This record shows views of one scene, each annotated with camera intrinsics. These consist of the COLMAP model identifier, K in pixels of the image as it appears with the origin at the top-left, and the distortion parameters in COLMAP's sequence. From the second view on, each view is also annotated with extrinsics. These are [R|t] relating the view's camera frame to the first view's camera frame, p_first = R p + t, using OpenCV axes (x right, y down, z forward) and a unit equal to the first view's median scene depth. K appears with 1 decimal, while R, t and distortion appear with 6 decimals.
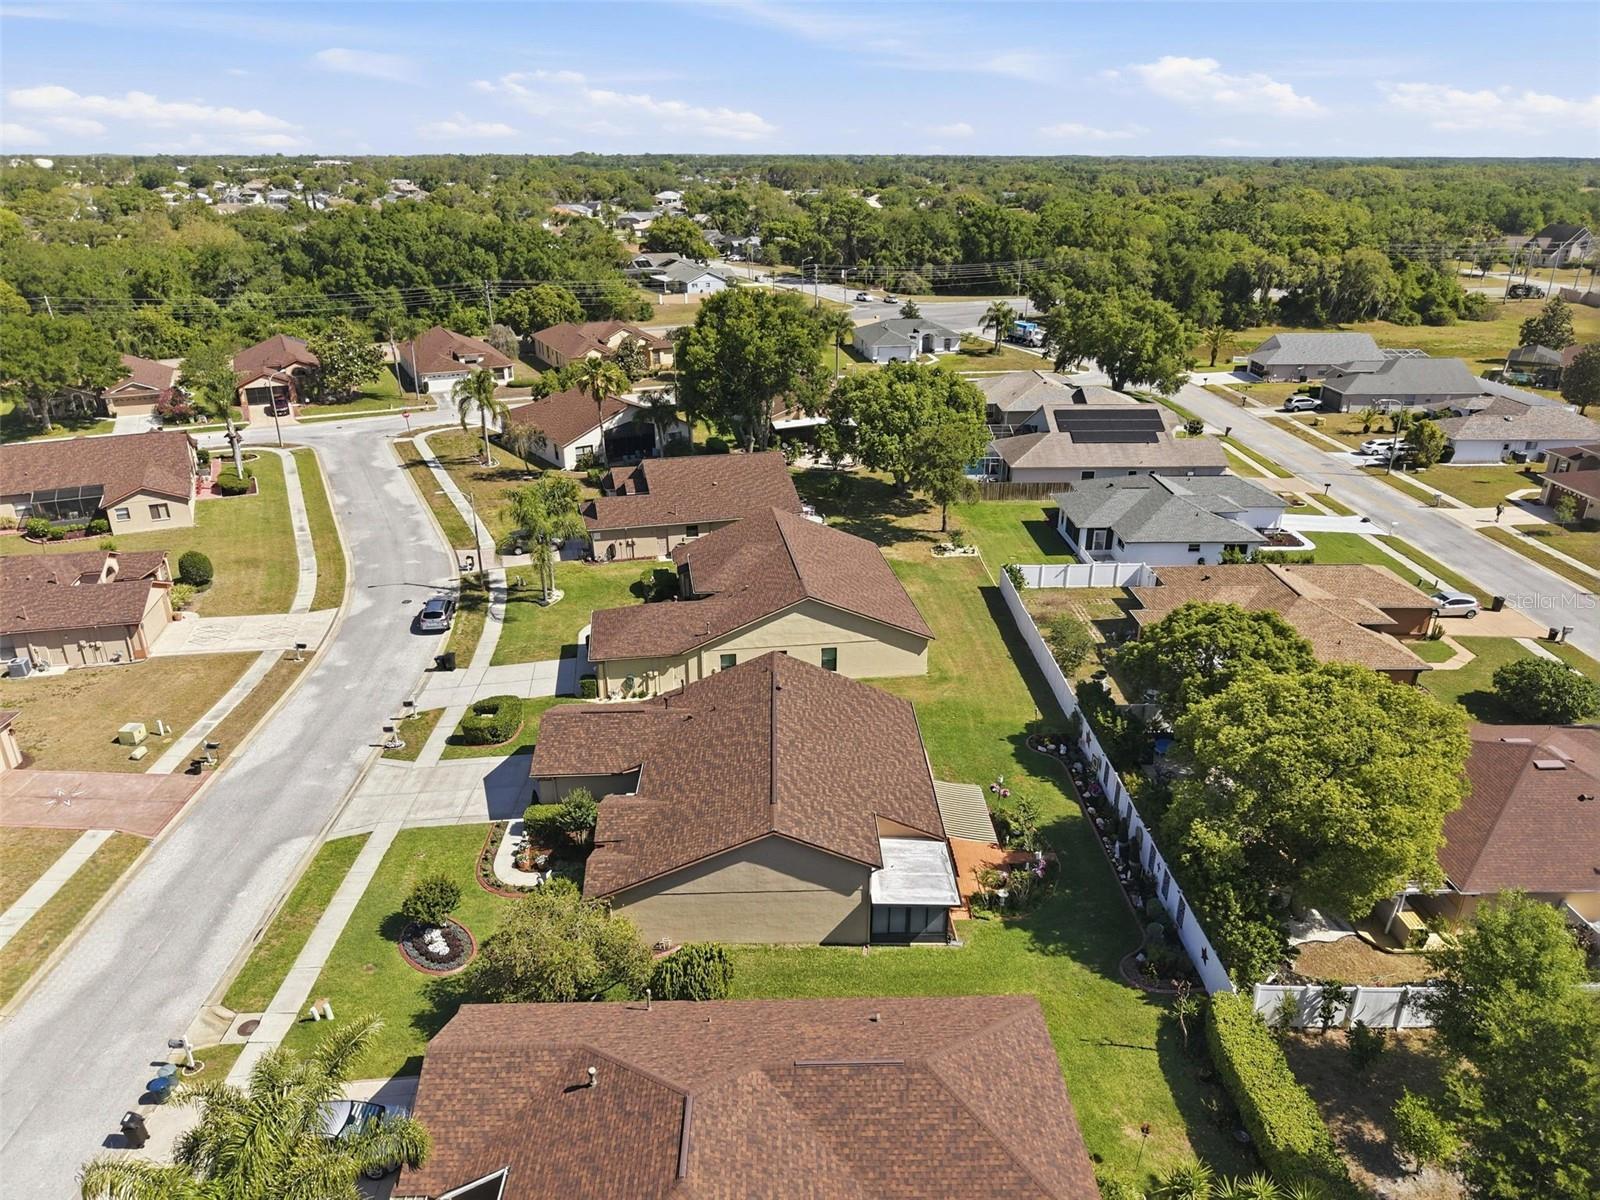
lens RADIAL K [[1052.0, 0, 800.3], [0, 1052.0, 614.6], [0, 0, 1]] dist [0.033112, -0.036724]
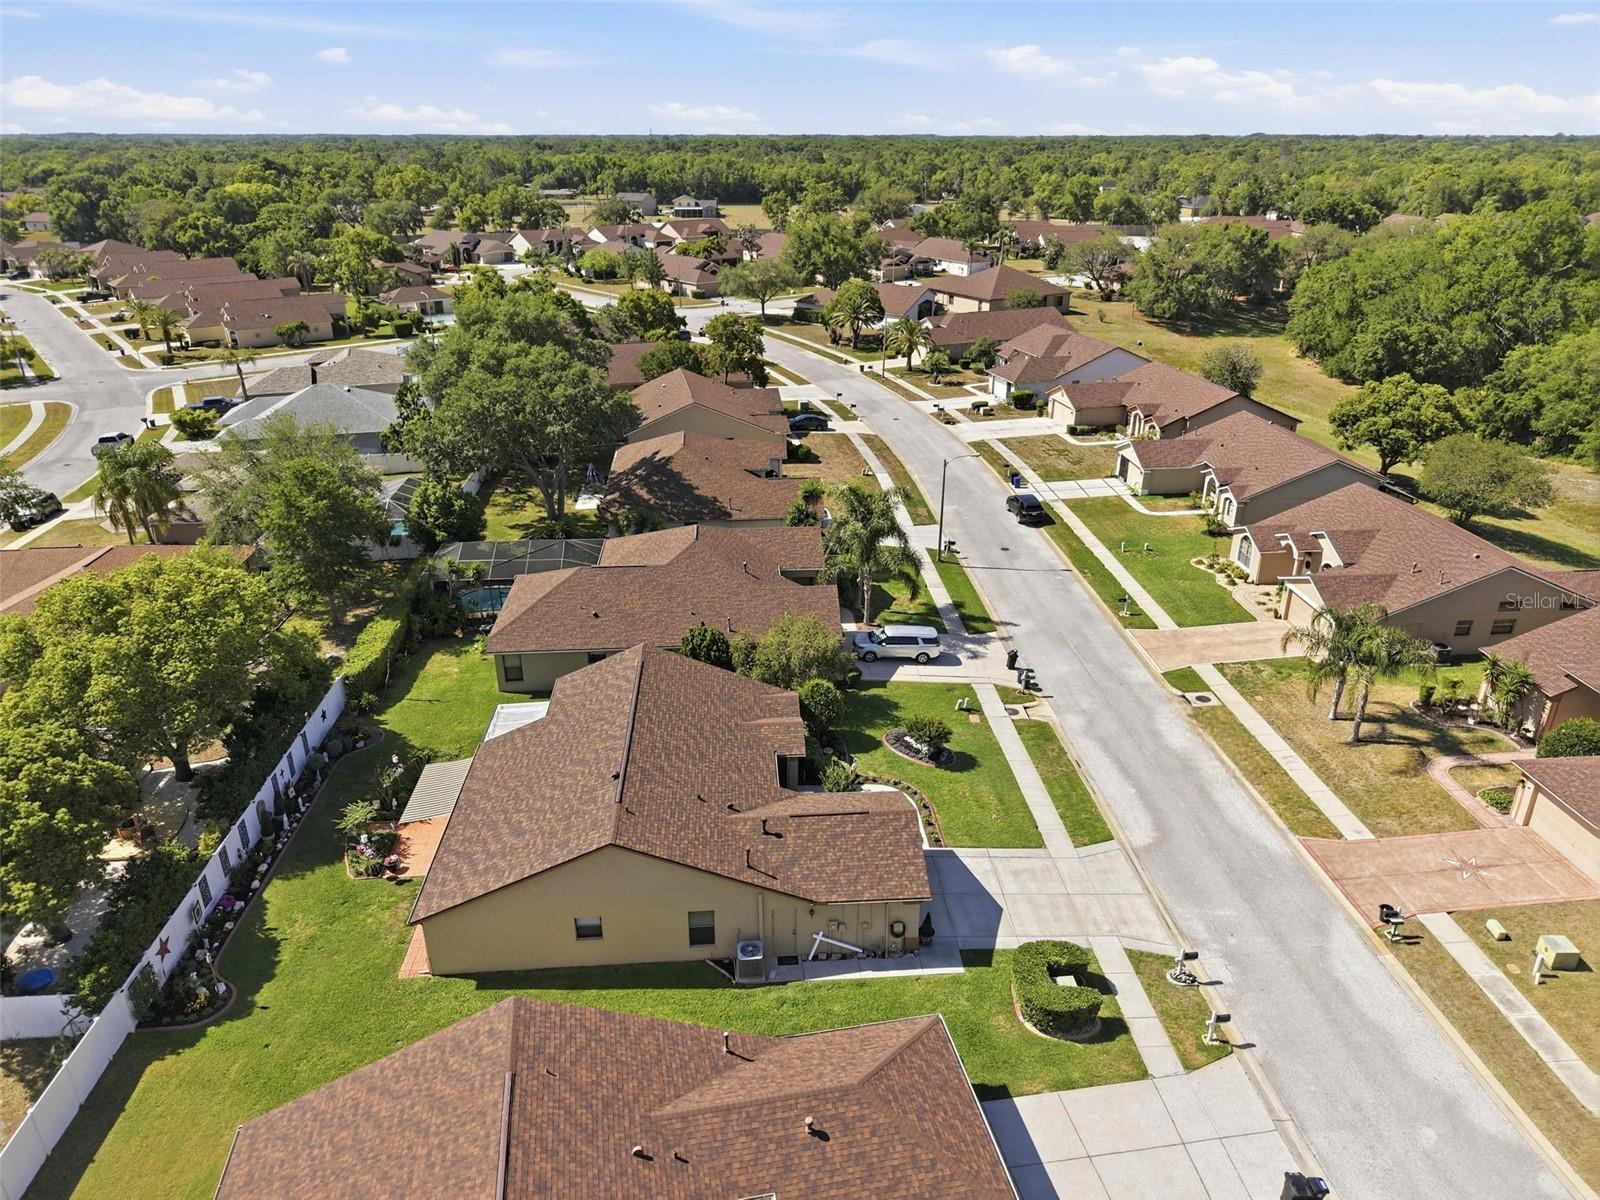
lens RADIAL K [[1071.8, 0, 800.0], [0, 1071.8, 600.0], [0, 0, 1]] dist [0.042313, -0.063887]
pose [[-0.998898, 0.018725, -0.043035, -0.086852], [-0.018568, 0.684471, 0.728804, -0.412610], [0.043103, 0.728800, -0.683369, 0.982639]]
